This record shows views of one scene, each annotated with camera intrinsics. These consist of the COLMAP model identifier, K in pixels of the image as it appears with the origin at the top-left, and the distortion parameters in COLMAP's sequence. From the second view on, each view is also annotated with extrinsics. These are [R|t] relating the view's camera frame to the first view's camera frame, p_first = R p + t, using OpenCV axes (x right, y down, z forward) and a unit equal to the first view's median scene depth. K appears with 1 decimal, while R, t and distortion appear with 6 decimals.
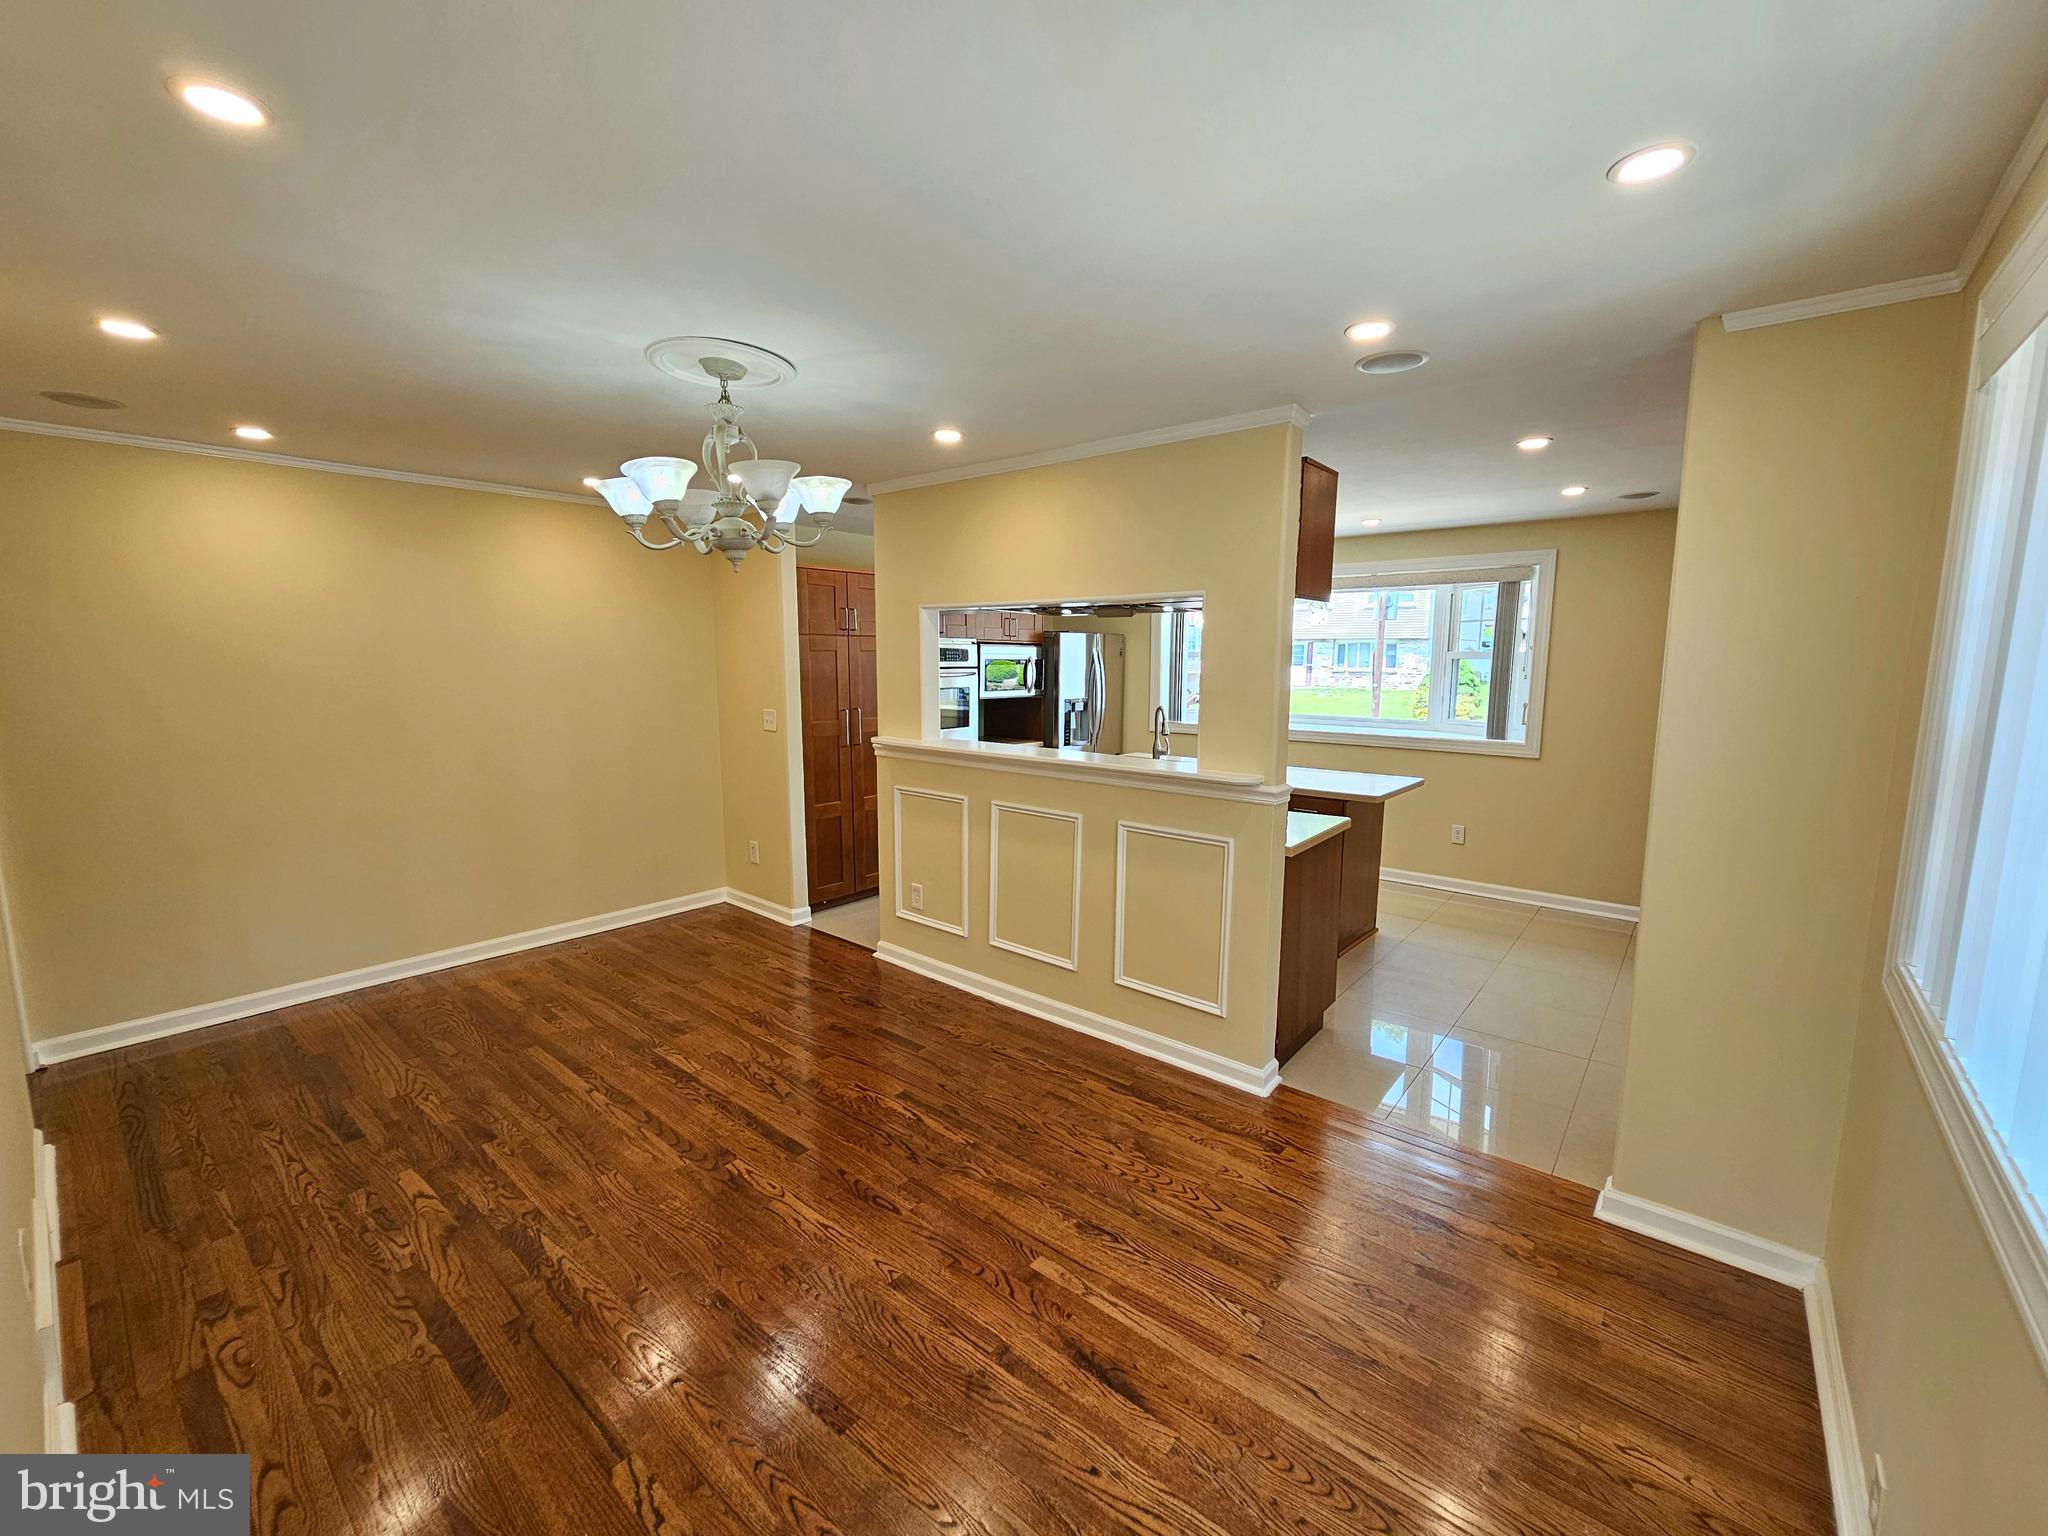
lens RADIAL K [[837.6, 0, 1025.4], [0, 837.6, 771.3], [0, 0, 1]] dist [0.000732, -0.000657]
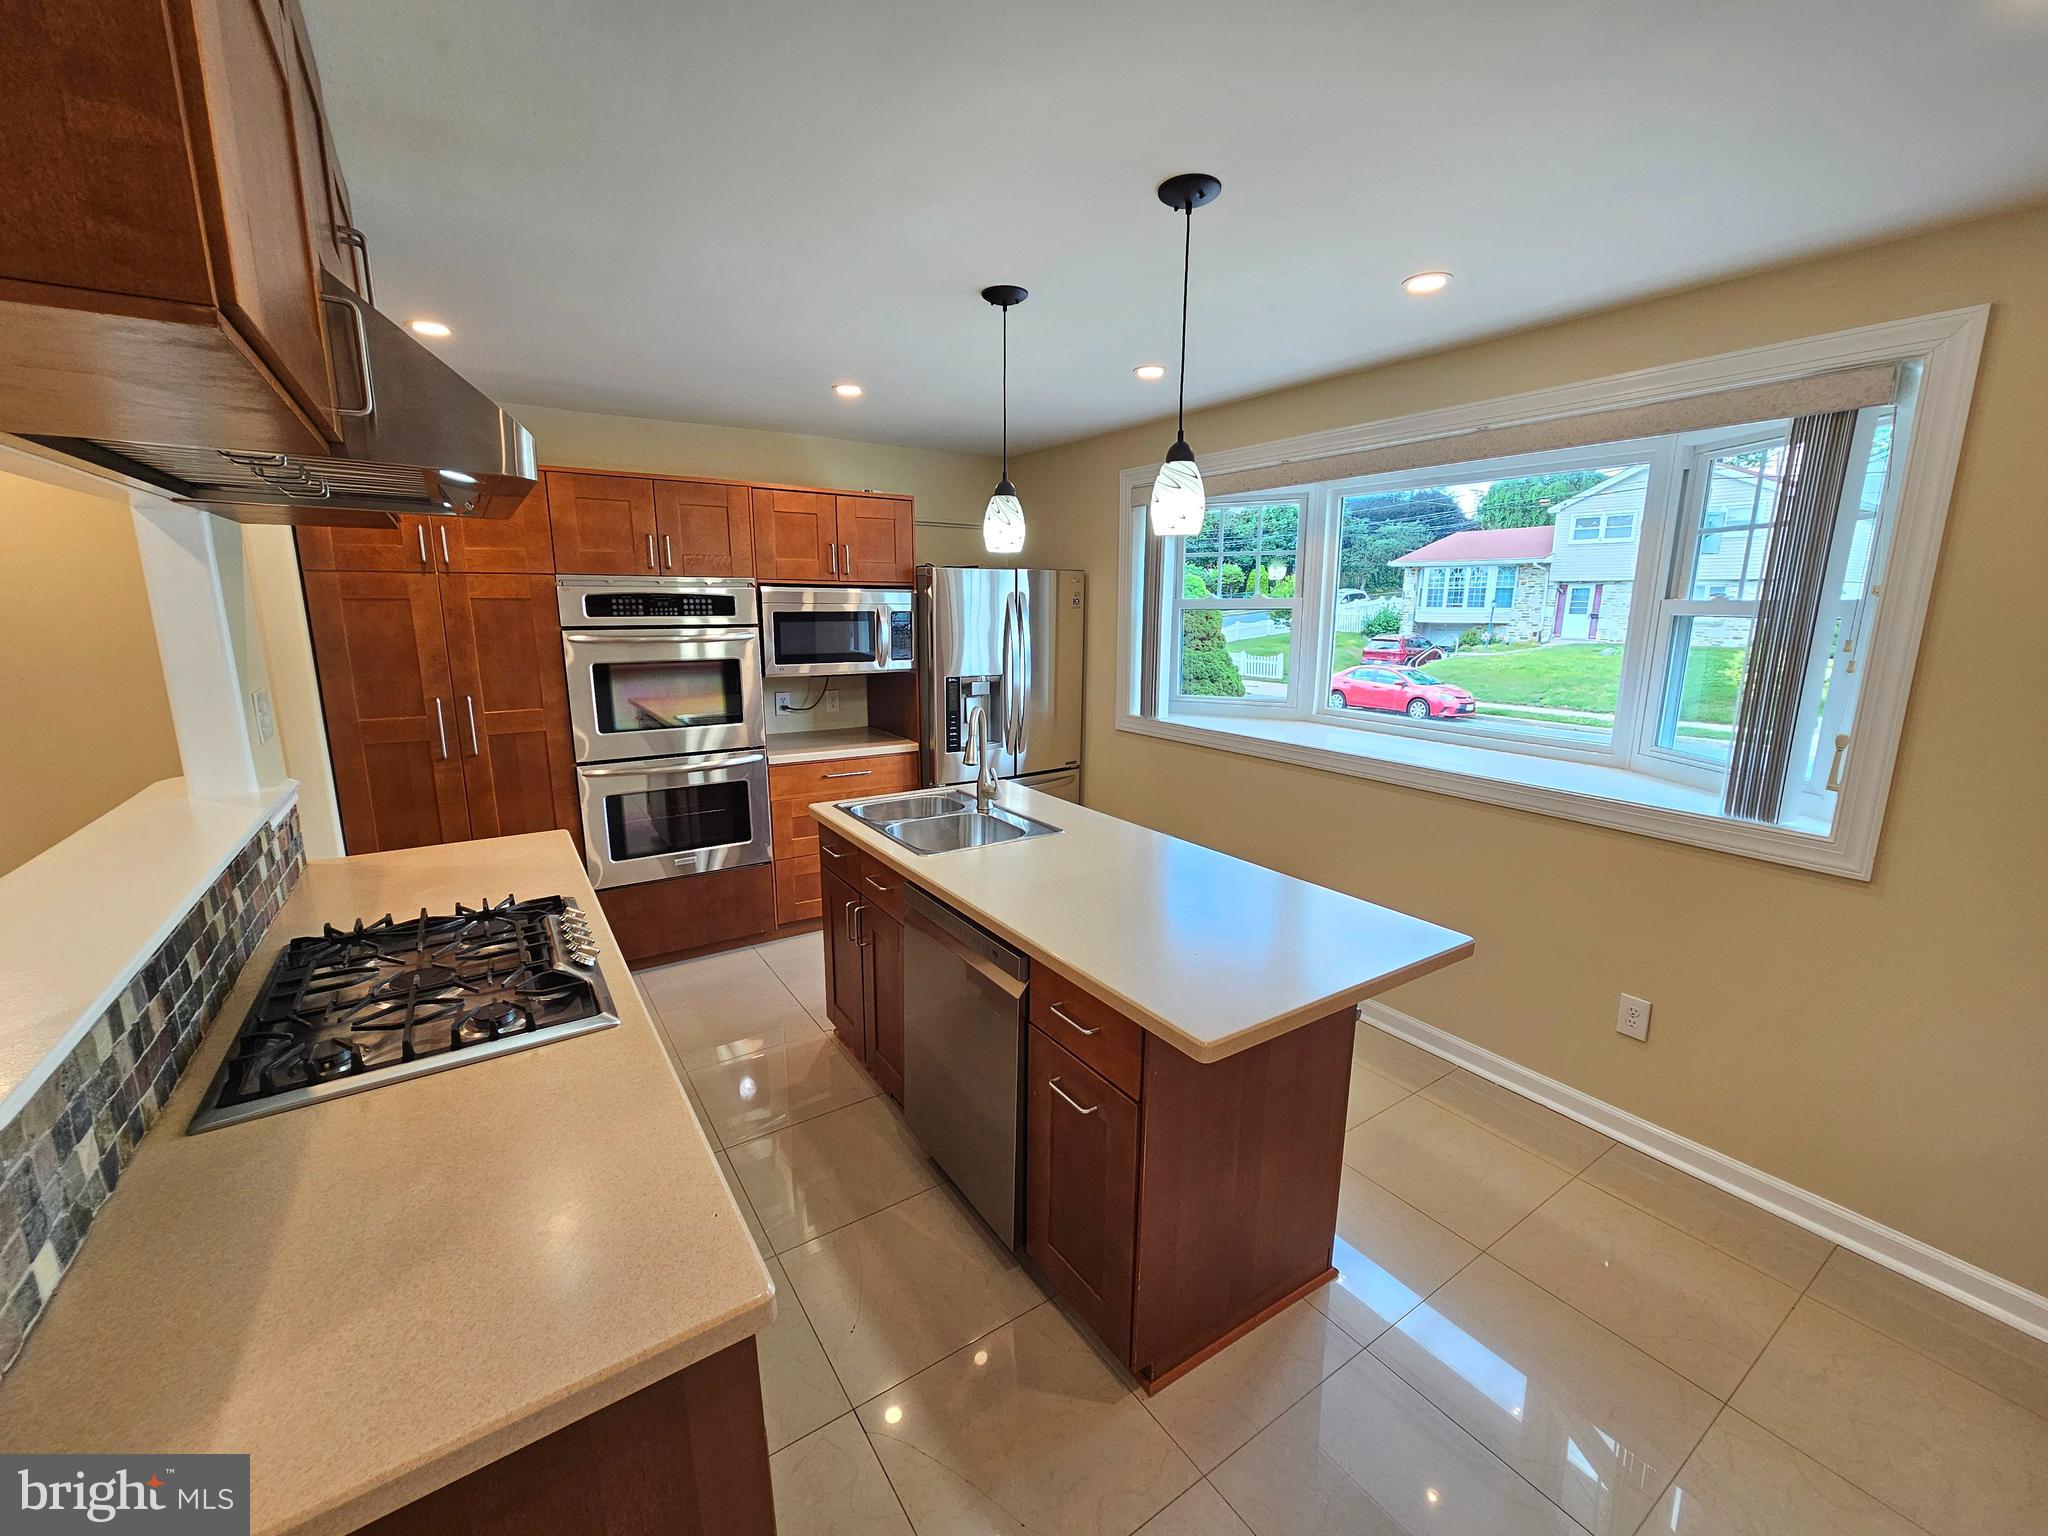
lens RADIAL K [[837.6, 0, 1026.9], [0, 837.6, 770.2], [0, 0, 1]] dist [0.000732, -0.000657]
pose [[0.961065, 0.055710, -0.270647, 0.513646], [-0.038452, 0.996899, 0.068657, -0.116686], [0.273632, -0.055577, 0.960227, 0.792206]]
